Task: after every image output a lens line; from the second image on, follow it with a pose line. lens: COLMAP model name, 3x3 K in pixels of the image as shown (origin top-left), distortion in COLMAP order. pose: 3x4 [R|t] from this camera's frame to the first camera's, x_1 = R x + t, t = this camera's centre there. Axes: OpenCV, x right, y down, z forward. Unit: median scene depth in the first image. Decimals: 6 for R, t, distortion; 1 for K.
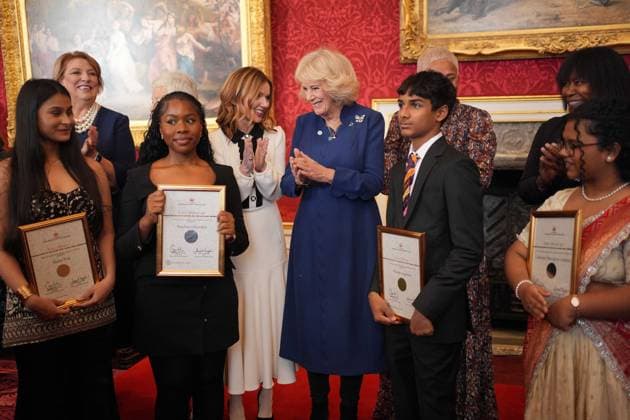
lens RADIAL K [[610.6, 0, 306.6], [0, 610.6, 208.8], [0, 0, 1]] dist [-0.016672, 0.139207]
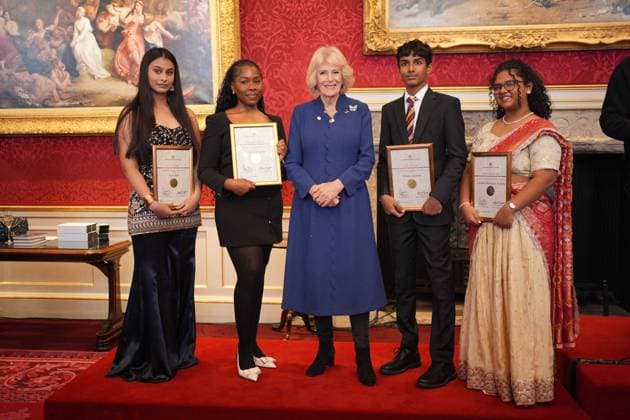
lens RADIAL K [[610.6, 0, 306.6], [0, 610.6, 208.8], [0, 0, 1]] dist [-0.016672, 0.139207]
pose [[0.991643, -0.012214, 0.128436, -0.086440], [0.011645, 0.999919, 0.005180, 0.023637], [-0.128489, -0.003641, 0.991704, -0.044679]]
